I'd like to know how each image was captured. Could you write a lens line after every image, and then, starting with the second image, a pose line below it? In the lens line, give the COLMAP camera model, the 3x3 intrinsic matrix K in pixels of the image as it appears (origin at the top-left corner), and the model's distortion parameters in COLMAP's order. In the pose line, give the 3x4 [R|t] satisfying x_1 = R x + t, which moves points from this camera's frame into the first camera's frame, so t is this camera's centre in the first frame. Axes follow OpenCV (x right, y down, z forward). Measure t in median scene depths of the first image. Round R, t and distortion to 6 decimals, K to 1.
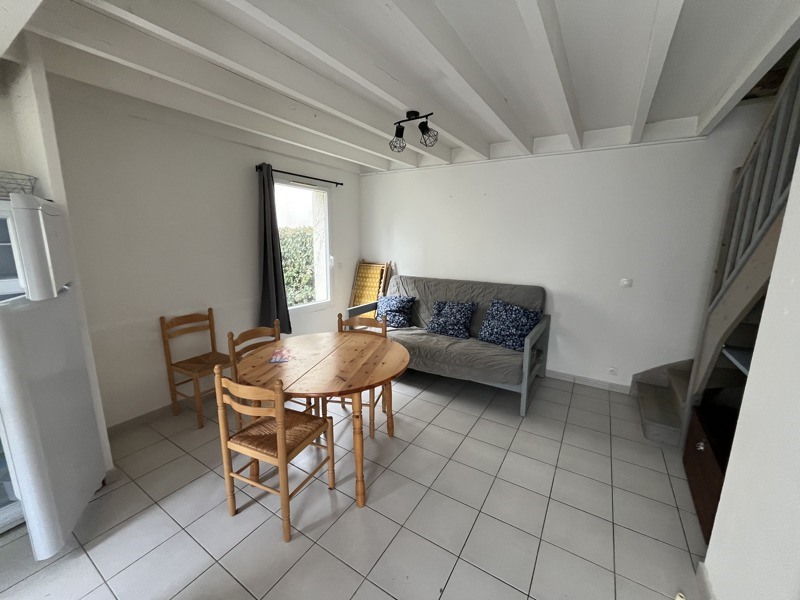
lens RADIAL K [[324.0, 0, 397.6], [0, 324.0, 300.6], [0, 0, 1]] dist [-0.000393, -0.000017]
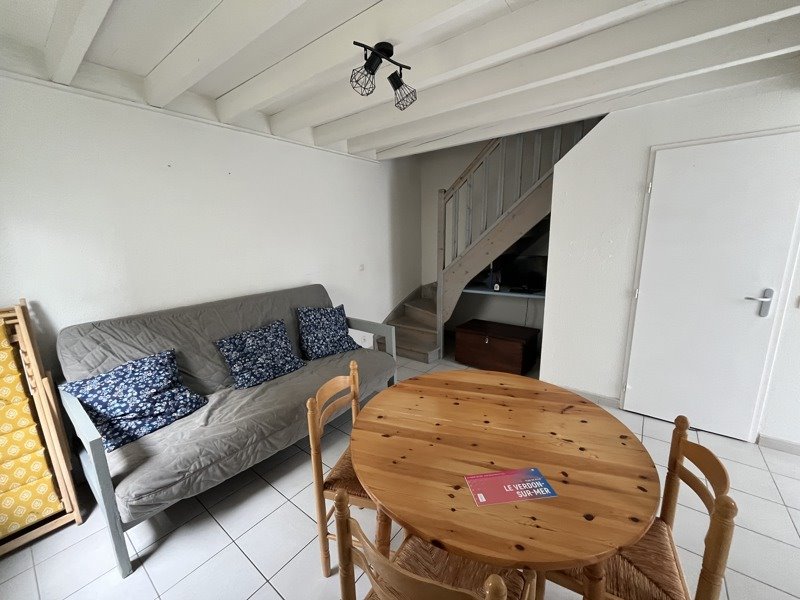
lens RADIAL K [[324.0, 0, 397.9], [0, 324.0, 300.2], [0, 0, 1]] dist [-0.000393, -0.000017]
pose [[0.102937, -0.212817, 0.971655, -0.509504], [0.214464, 0.958617, 0.187241, -0.135339], [-0.971292, 0.189111, 0.144319, 0.686385]]
